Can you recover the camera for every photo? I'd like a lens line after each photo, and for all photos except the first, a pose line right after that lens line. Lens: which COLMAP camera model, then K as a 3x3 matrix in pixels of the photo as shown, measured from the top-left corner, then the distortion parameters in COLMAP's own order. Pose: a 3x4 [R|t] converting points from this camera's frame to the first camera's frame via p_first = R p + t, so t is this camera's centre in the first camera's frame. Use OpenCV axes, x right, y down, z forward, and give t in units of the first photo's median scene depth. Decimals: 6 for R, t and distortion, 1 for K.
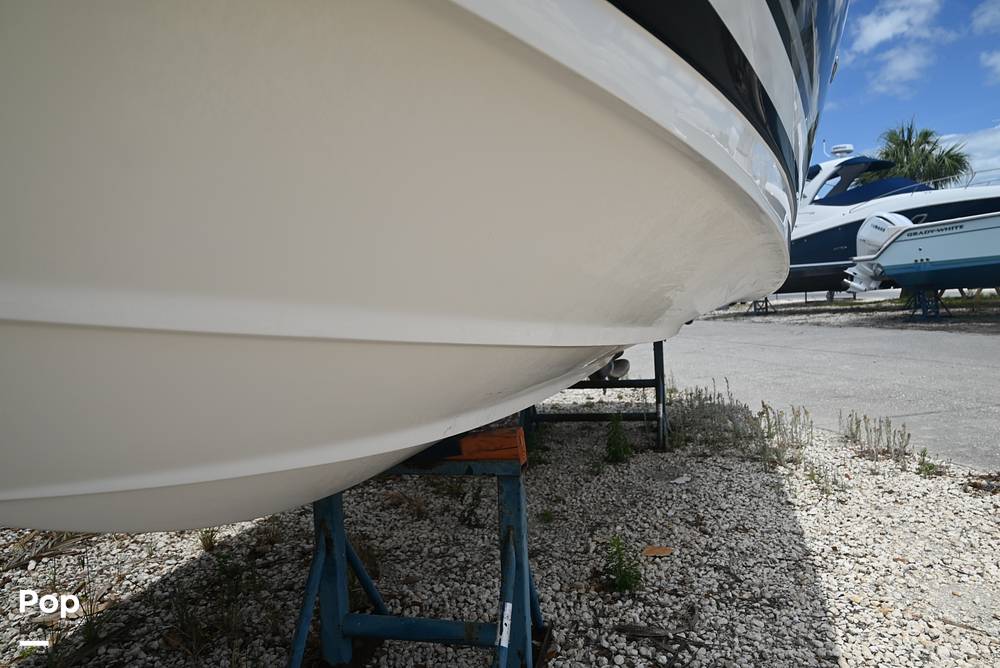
lens RADIAL K [[687.5, 0, 501.4], [0, 687.5, 334.7], [0, 0, 1]] dist [0.002033, -0.001658]
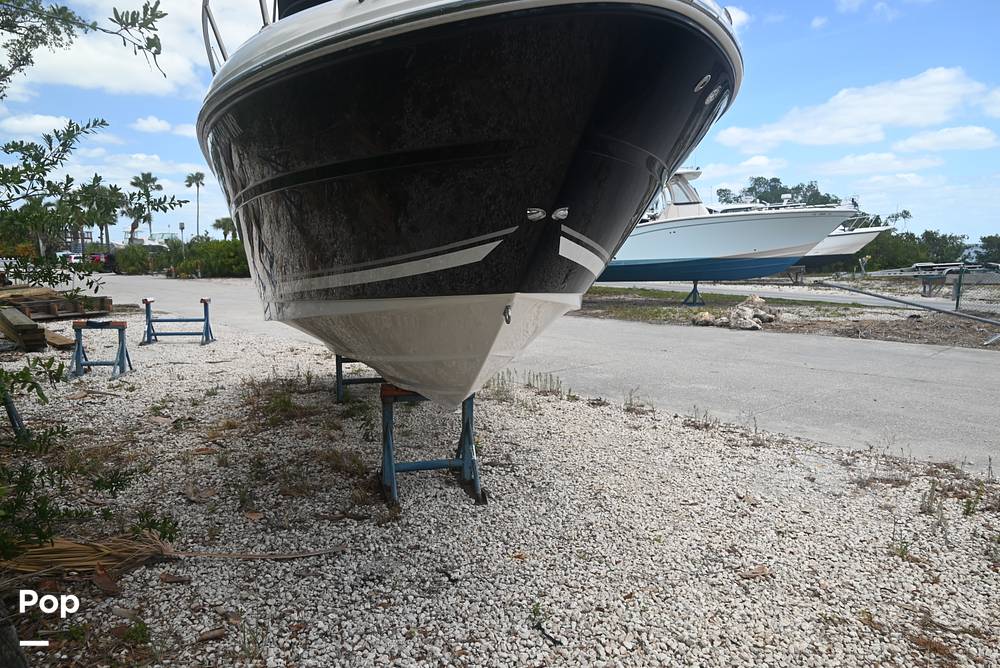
lens RADIAL K [[685.1, 0, 498.0], [0, 685.1, 332.3], [0, 0, 1]] dist [0.000509, -0.001172]
pose [[0.863660, -0.003394, 0.504063, -0.431018], [-0.018841, 0.999061, 0.039008, -0.052079], [-0.503722, -0.043186, 0.862786, -0.456434]]
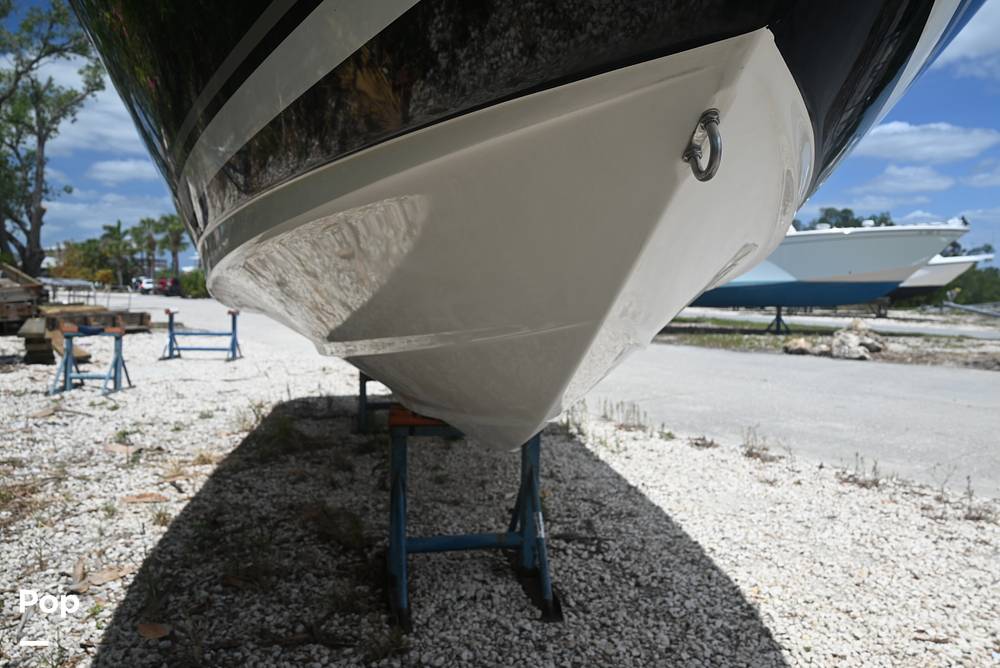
lens RADIAL K [[676.6, 0, 505.9], [0, 676.6, 332.0], [0, 0, 1]] dist [-0.005381, 0.000473]
pose [[0.896906, 0.037919, 0.440593, -0.264981], [-0.038511, 0.999229, -0.007601, -0.003580], [-0.440541, -0.010150, 0.897675, -0.125514]]
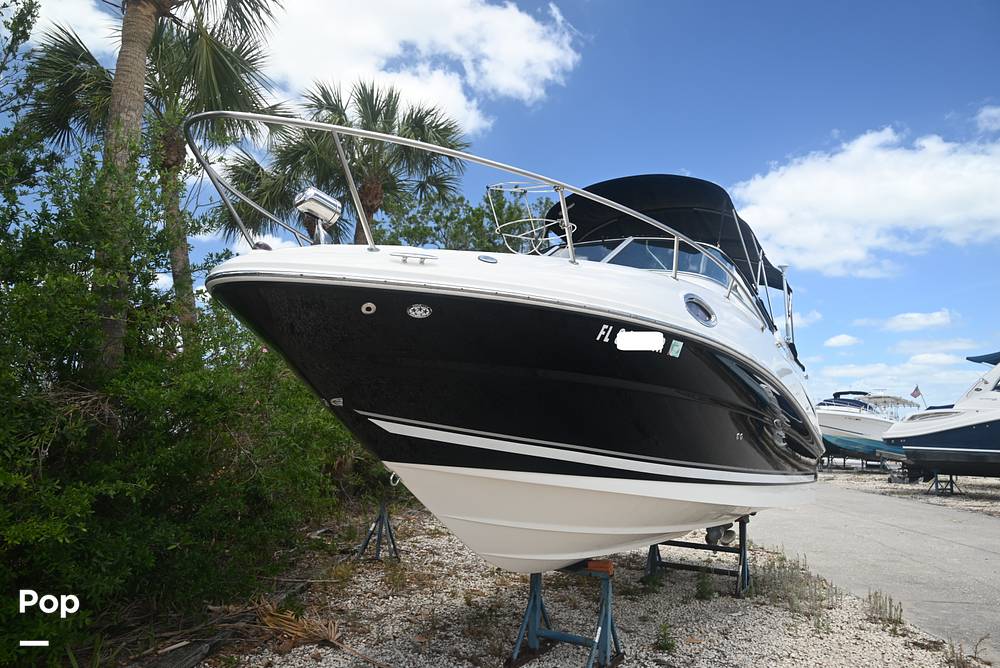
lens RADIAL K [[688.7, 0, 503.0], [0, 688.7, 353.7], [0, 0, 1]] dist [0.023955, -0.038587]
pose [[0.960872, 0.062670, -0.269811, 0.106015], [-0.105102, 0.983715, -0.145805, -0.079277], [0.256279, 0.168457, 0.951810, -0.639197]]
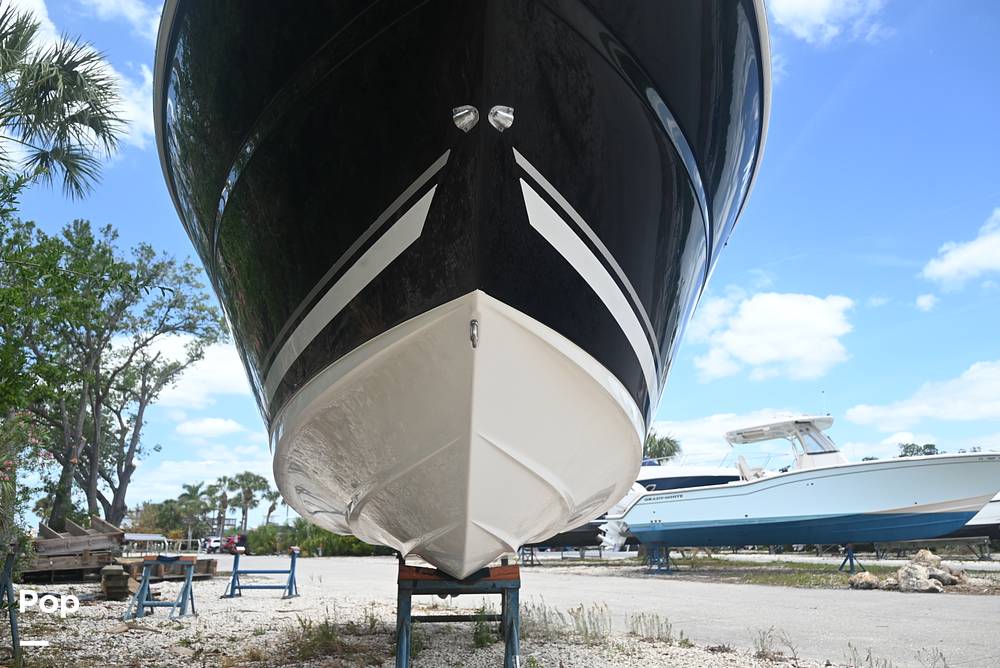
lens RADIAL K [[684.9, 0, 501.0], [0, 684.9, 332.4], [0, 0, 1]] dist [0.002320, -0.002415]
pose [[0.939451, 0.147198, 0.309459, -0.263754], [-0.027498, 0.932514, -0.360086, 0.082371], [-0.341579, 0.329774, 0.880098, -0.337624]]
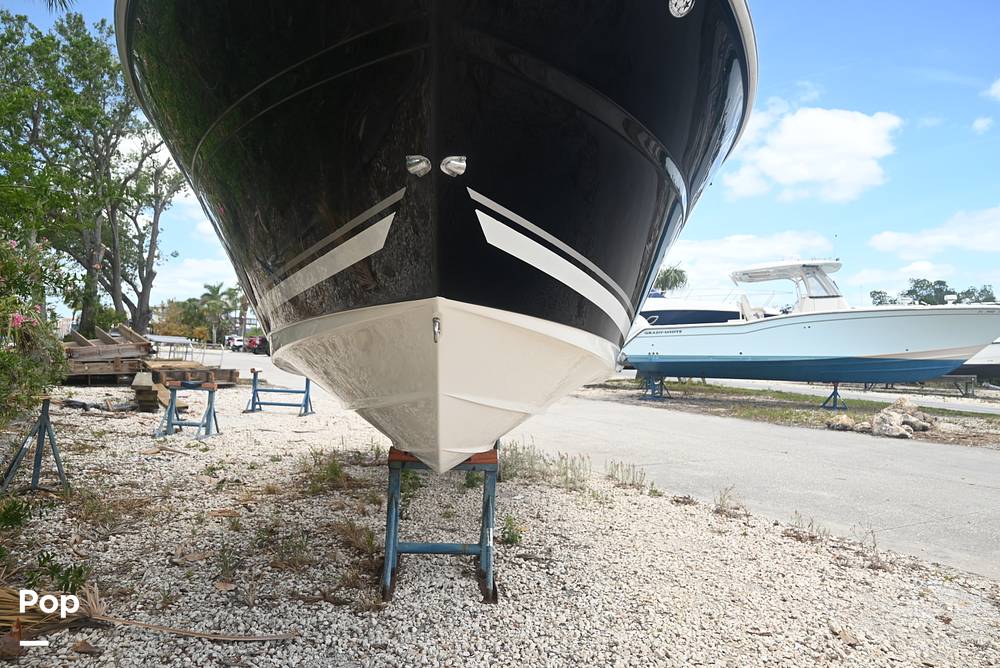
lens RADIAL K [[685.1, 0, 498.0], [0, 685.1, 332.3], [0, 0, 1]] dist [0.000509, -0.001172]
pose [[0.942173, 0.099548, 0.320001, -0.256421], [-0.072805, 0.992858, -0.094506, -0.010433], [-0.327124, 0.065744, 0.942692, -0.392129]]
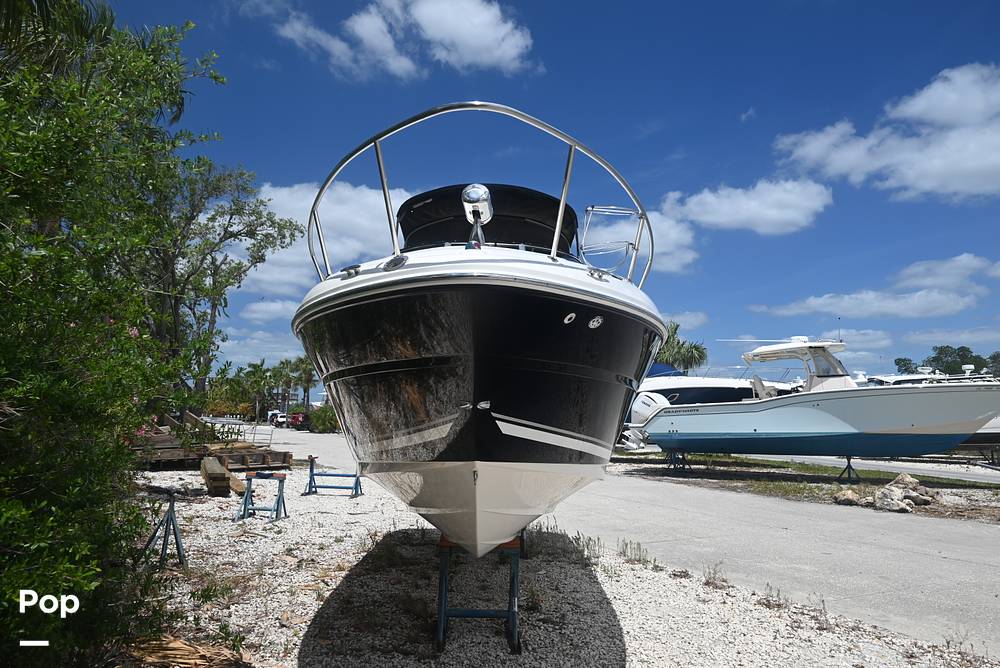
lens RADIAL K [[673.9, 0, 495.5], [0, 673.9, 335.0], [0, 0, 1]] dist [-0.001759, 0.001516]
pose [[0.959177, 0.108006, 0.261369, -0.334354], [-0.059063, 0.980324, -0.188352, -0.059662], [-0.276570, 0.165226, 0.946683, -0.670854]]
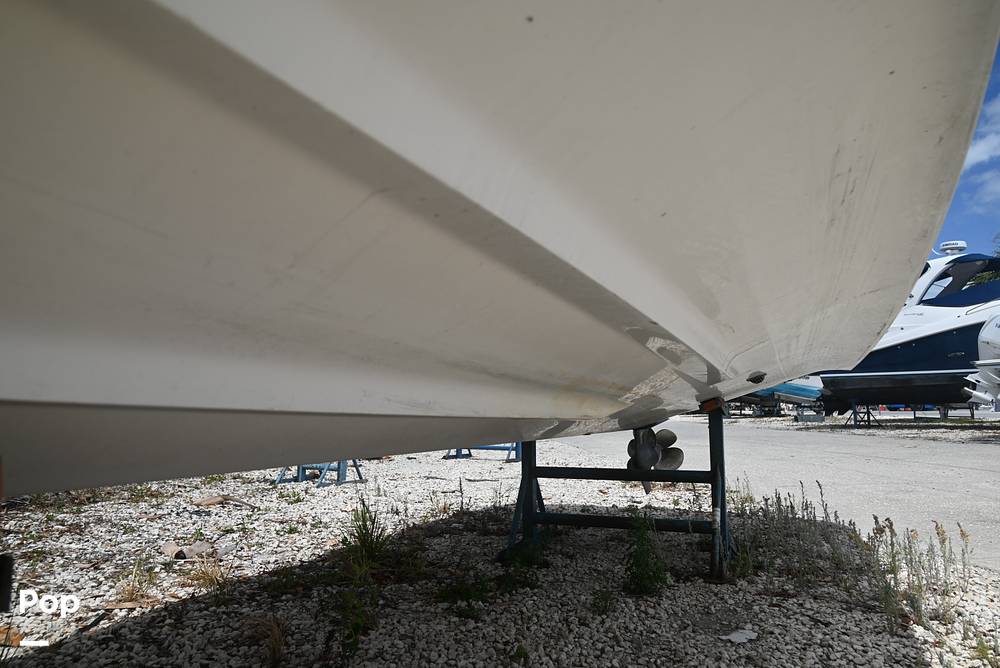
lens RADIAL K [[684.9, 0, 501.0], [0, 684.9, 332.4], [0, 0, 1]] dist [0.002320, -0.002415]
pose [[0.991692, 0.035637, -0.123602, 0.095258], [-0.054422, 0.986864, -0.152112, 0.043122], [0.116557, 0.157575, 0.980604, 0.281815]]
